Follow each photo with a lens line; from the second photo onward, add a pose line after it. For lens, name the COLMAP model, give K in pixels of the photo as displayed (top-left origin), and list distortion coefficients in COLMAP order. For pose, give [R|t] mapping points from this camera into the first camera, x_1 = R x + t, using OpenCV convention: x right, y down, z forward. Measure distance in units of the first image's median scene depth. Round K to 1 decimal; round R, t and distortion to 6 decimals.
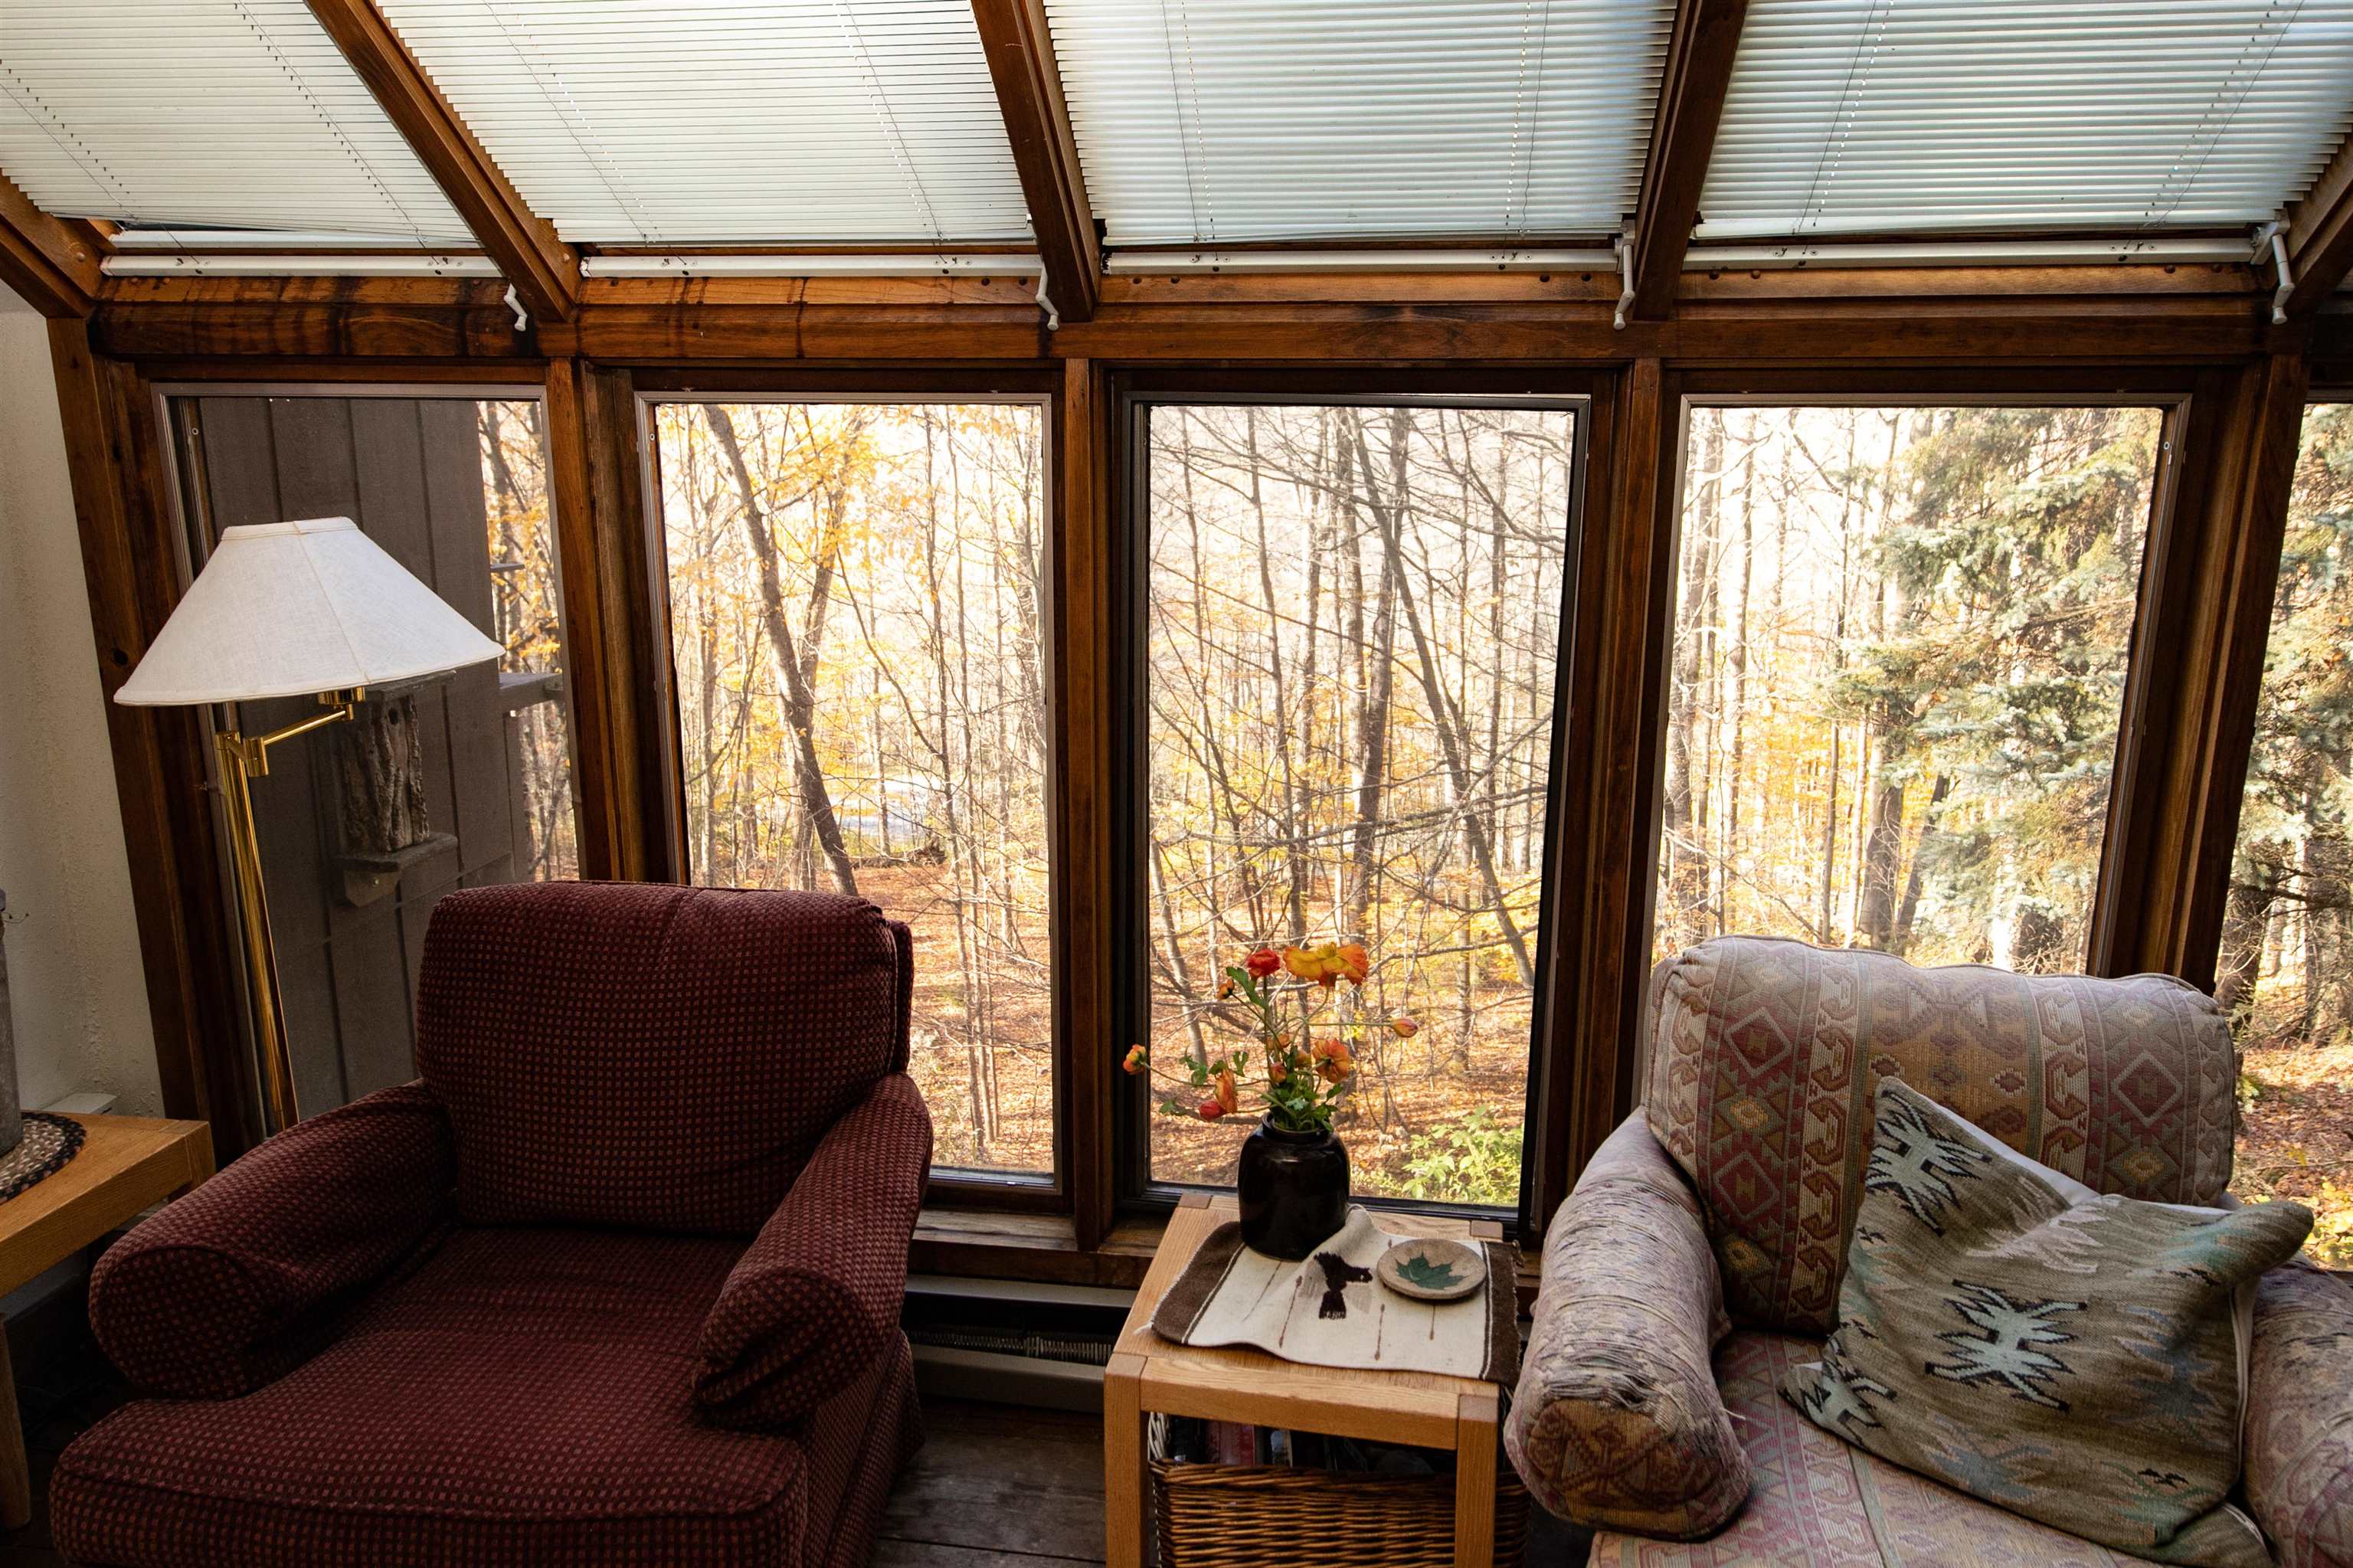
lens RADIAL K [[1673.2, 0, 1100.8], [0, 1673.2, 731.4], [0, 0, 1]] dist [0.003240, 0.002006]
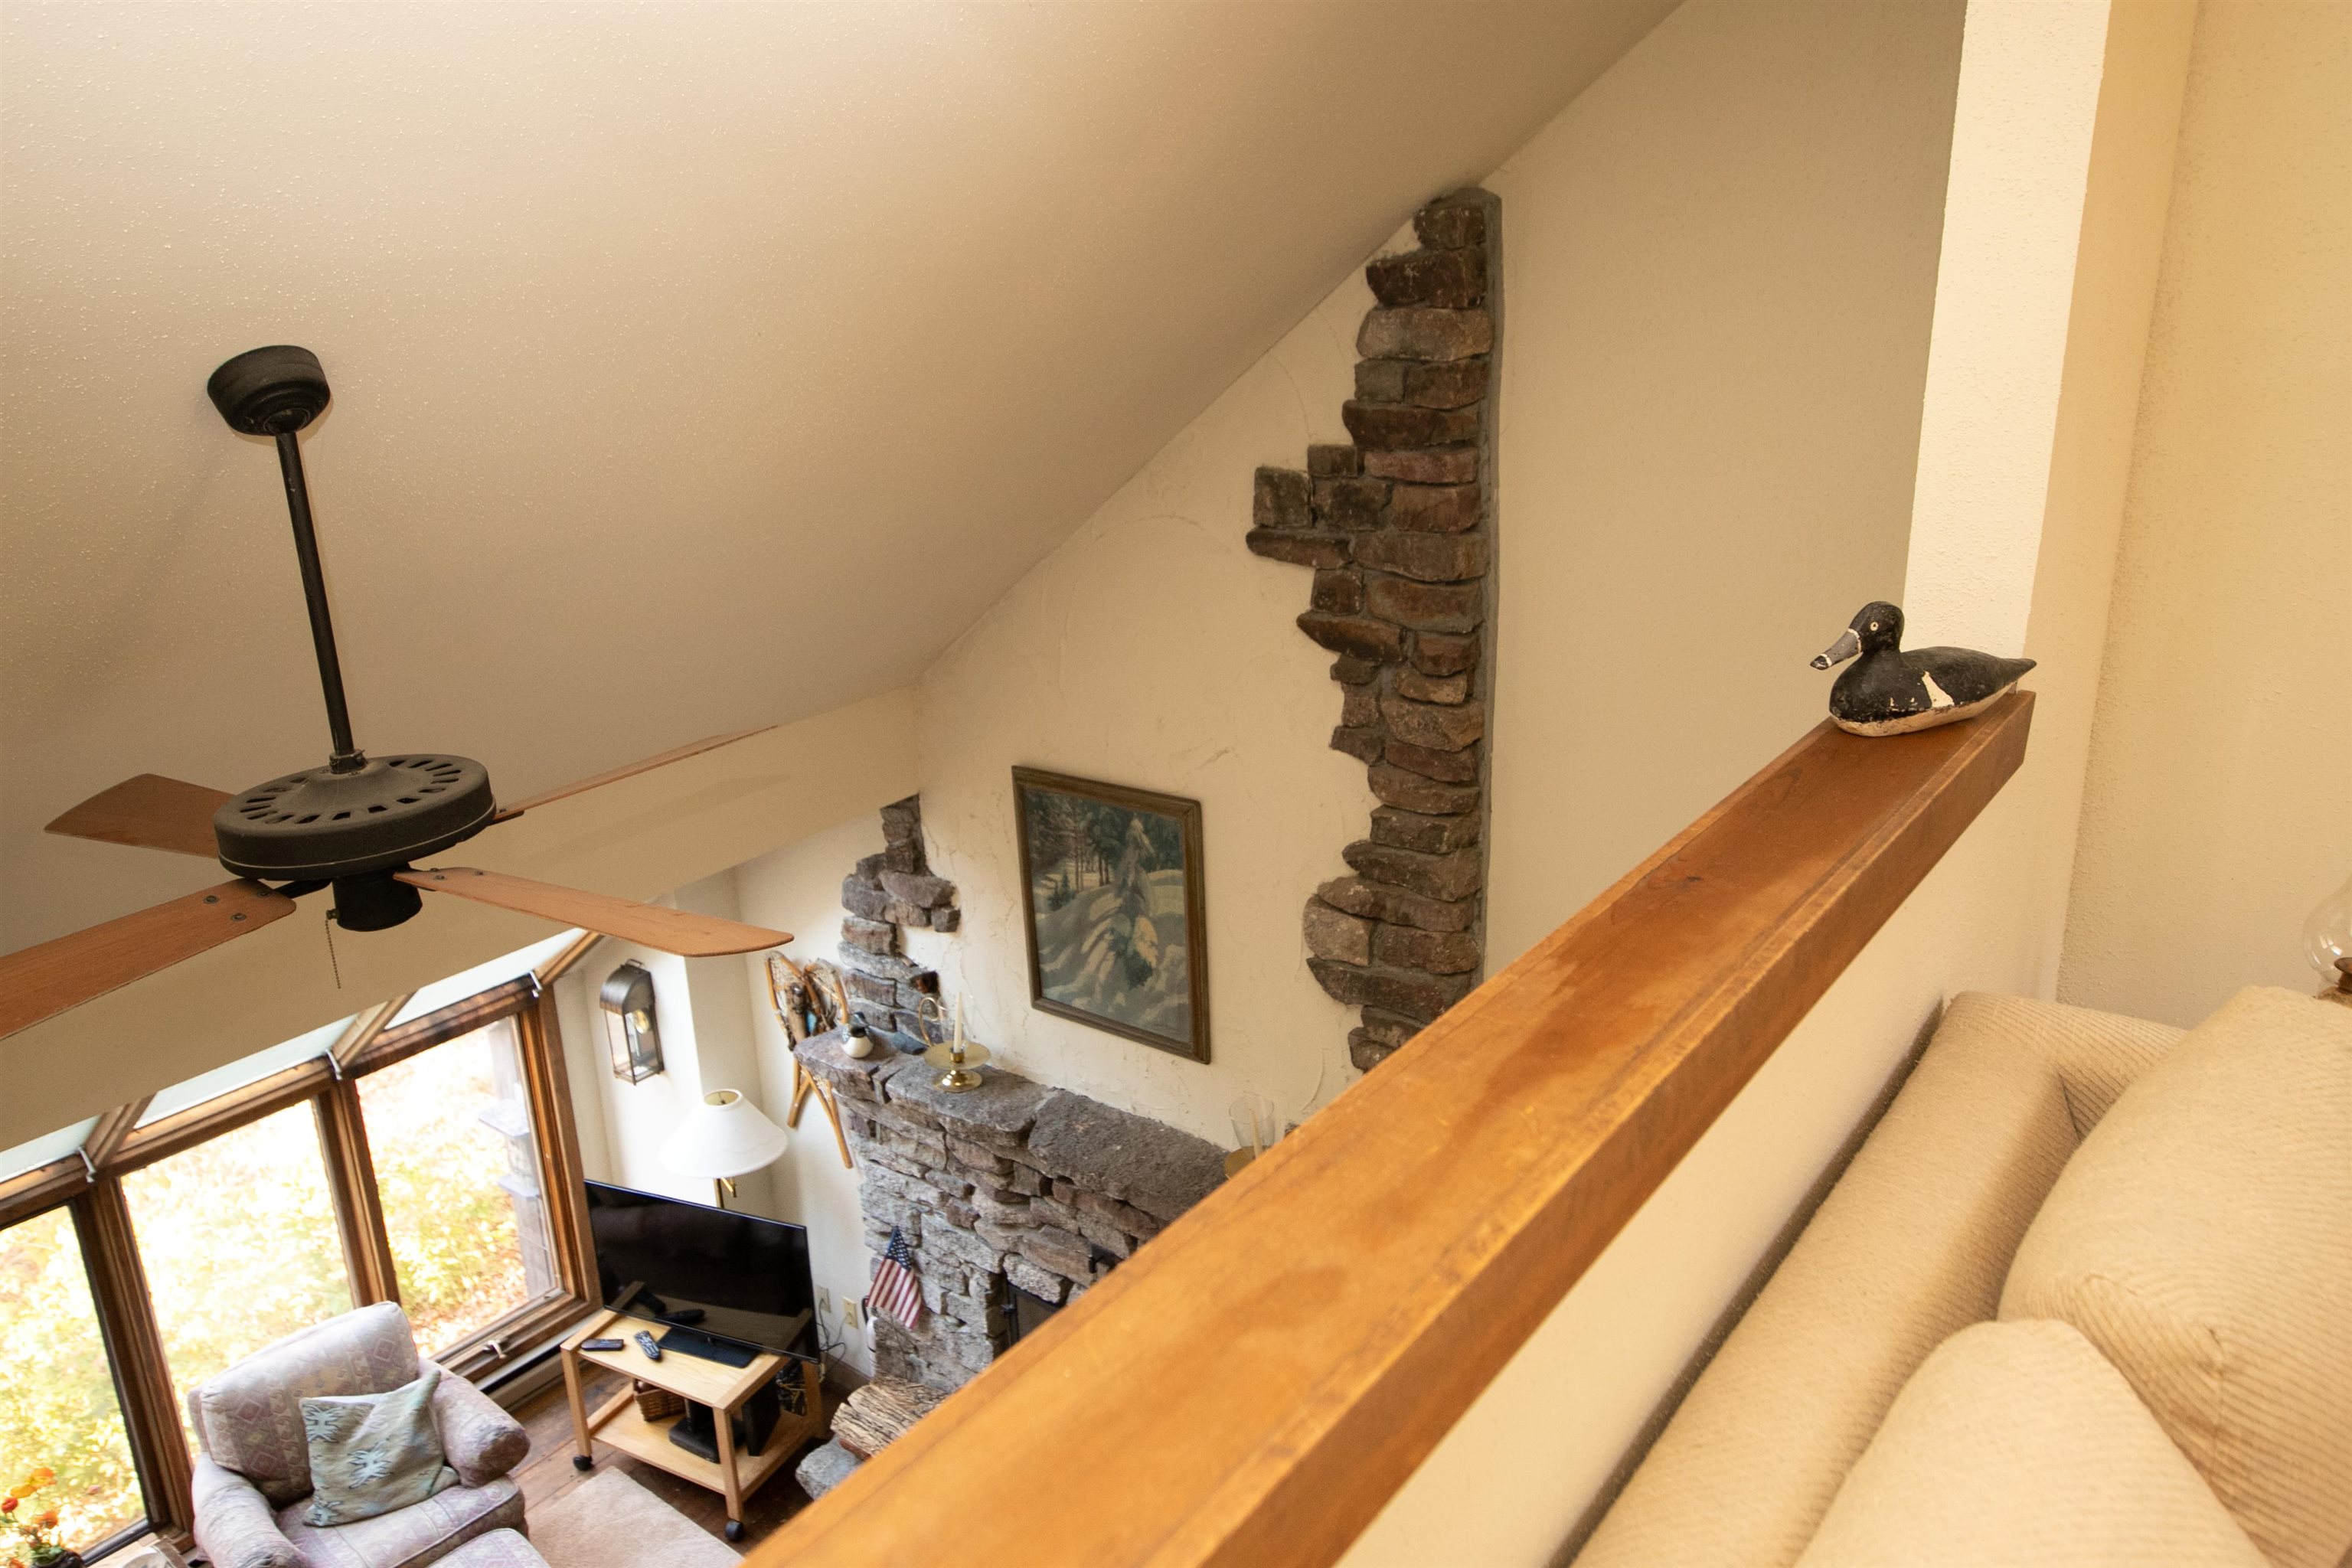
lens RADIAL K [[1618.5, 0, 1176.0], [0, 1618.5, 784.0], [0, 0, 1]] dist [0.005079, 0.005025]
pose [[0.483373, -0.282795, 0.828479, -0.750194], [0.229502, 0.954220, 0.191814, -0.923210], [-0.844795, 0.097420, 0.526147, -1.693958]]
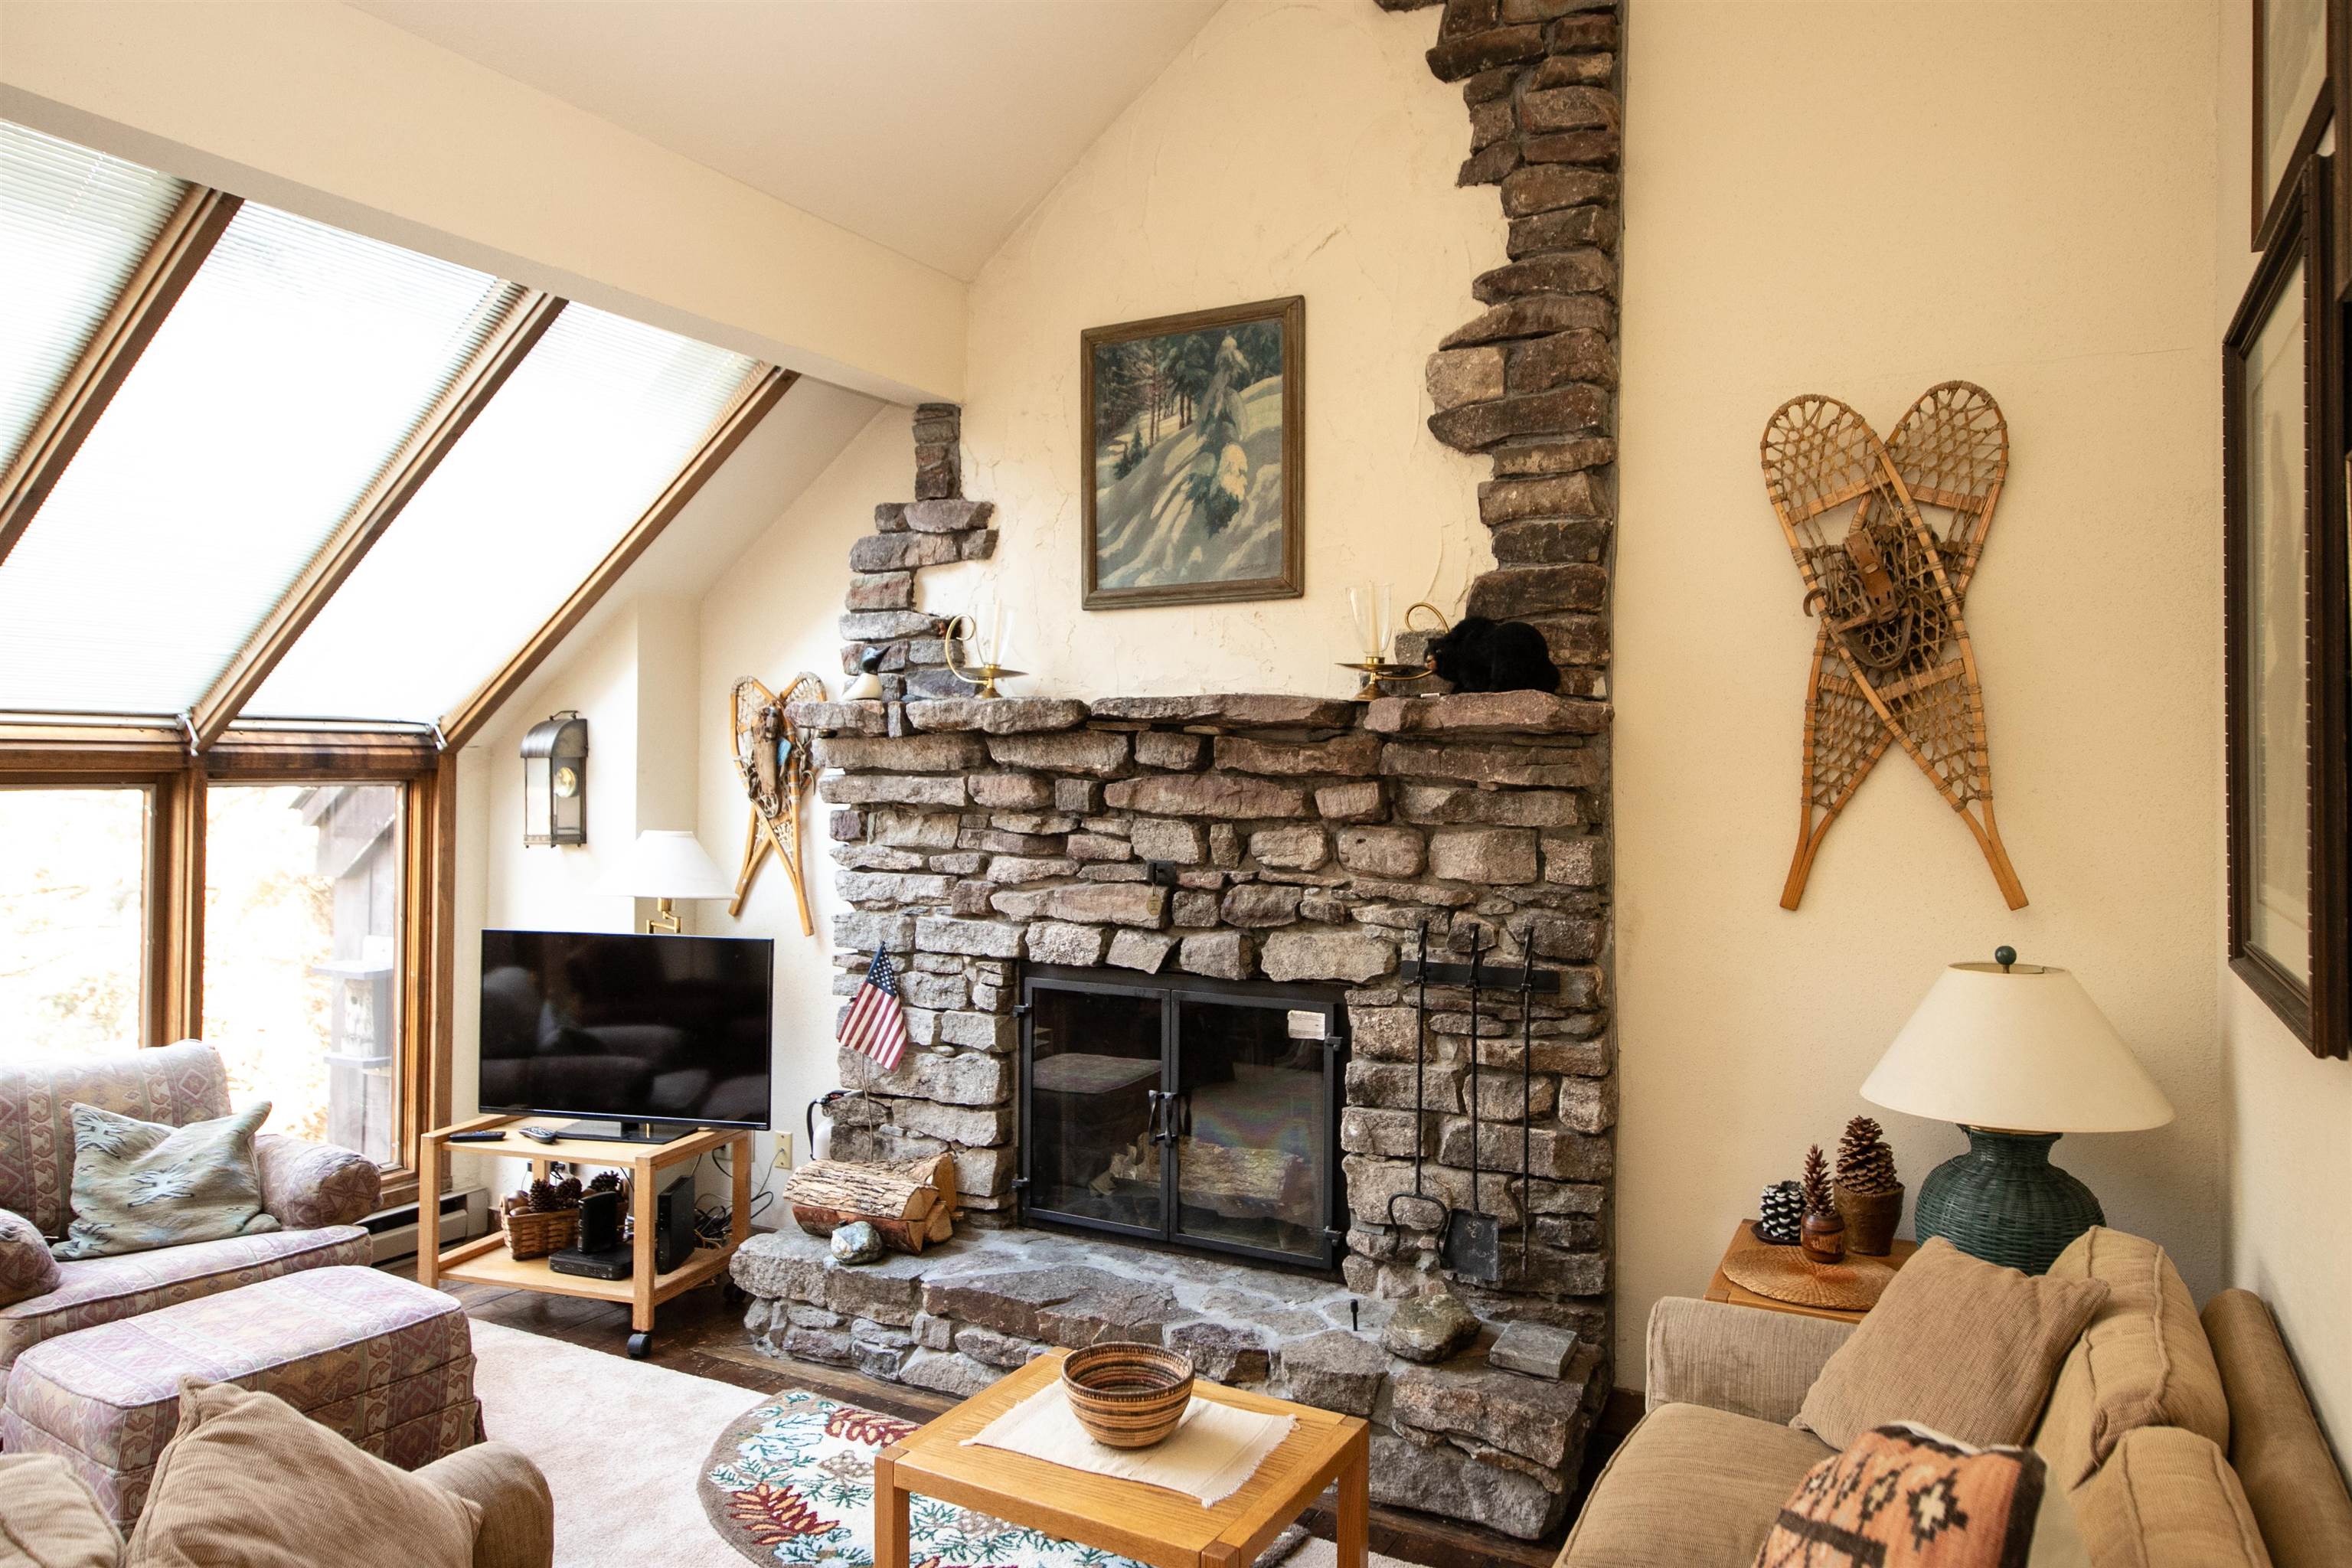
lens RADIAL K [[1542.4, 0, 1210.7], [0, 1542.4, 760.8], [0, 0, 1]] dist [0.019963, -0.009144]
pose [[0.324989, 0.013343, 0.945624, -0.878339], [0.206135, 0.974860, -0.084599, 0.237749], [-0.922979, 0.222420, 0.314068, -0.976515]]
